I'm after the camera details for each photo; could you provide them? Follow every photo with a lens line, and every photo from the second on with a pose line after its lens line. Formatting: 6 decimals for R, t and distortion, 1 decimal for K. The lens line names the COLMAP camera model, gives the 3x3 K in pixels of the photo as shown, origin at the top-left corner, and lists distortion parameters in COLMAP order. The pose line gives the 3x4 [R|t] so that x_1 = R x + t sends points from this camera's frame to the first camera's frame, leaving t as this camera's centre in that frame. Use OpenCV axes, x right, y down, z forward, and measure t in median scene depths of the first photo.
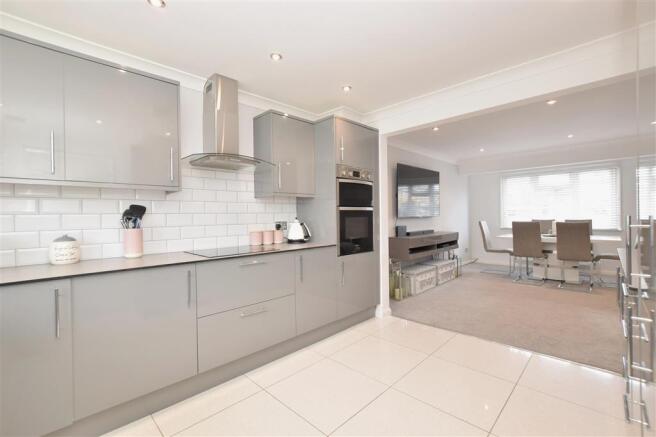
lens RADIAL K [[288.7, 0, 328.0], [0, 288.7, 216.9], [0, 0, 1]] dist [-0.004780, -0.000636]
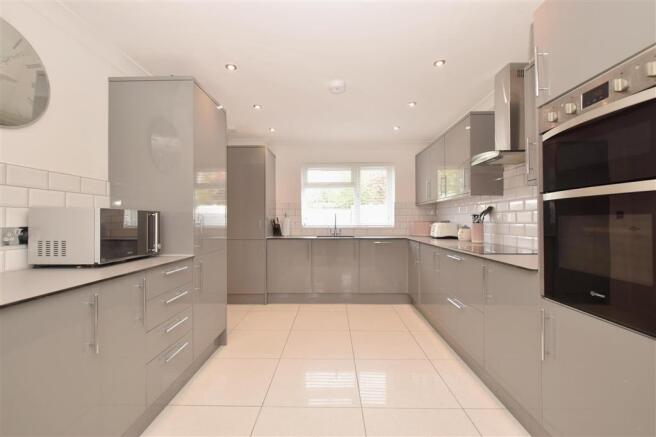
lens RADIAL K [[288.7, 0, 327.5], [0, 288.7, 217.3], [0, 0, 1]] dist [-0.004780, -0.000636]
pose [[-0.728965, 0.016767, -0.684346, 0.619521], [0.012998, 0.999859, 0.010651, -0.005641], [0.684428, -0.001131, -0.729080, 1.098665]]
